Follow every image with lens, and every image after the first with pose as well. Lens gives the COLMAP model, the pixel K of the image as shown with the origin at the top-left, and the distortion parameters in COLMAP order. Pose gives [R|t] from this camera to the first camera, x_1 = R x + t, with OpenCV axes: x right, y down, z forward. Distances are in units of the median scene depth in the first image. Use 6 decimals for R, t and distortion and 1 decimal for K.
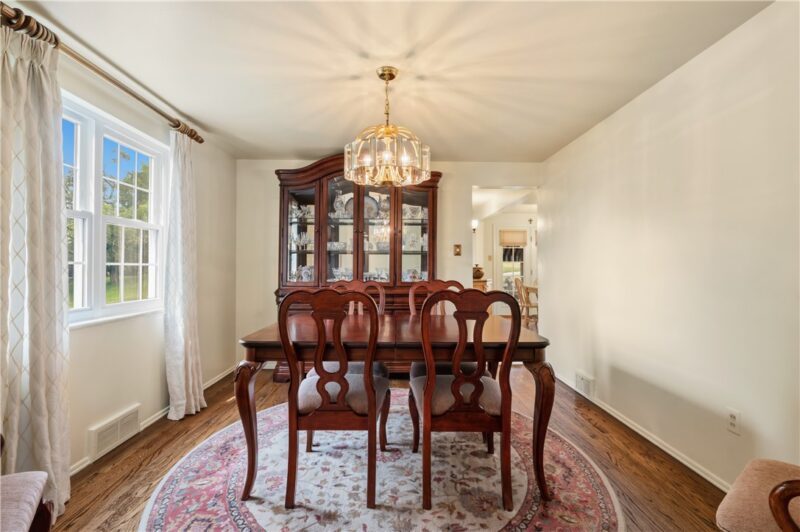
lens RADIAL K [[356.8, 0, 398.1], [0, 356.8, 271.9], [0, 0, 1]] dist [0.002558, 0.000127]
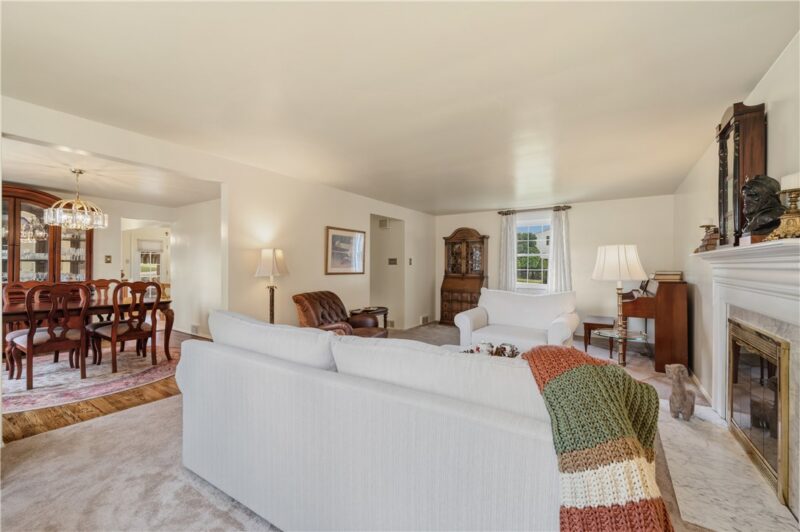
lens RADIAL K [[333.8, 0, 397.1], [0, 333.8, 272.5], [0, 0, 1]] dist [-0.000939, 0.000016]
pose [[0.576478, 0.000095, 0.817112, -0.631746], [-0.004574, 0.999985, 0.003111, -0.039181], [-0.817100, -0.005531, 0.576470, -1.770426]]
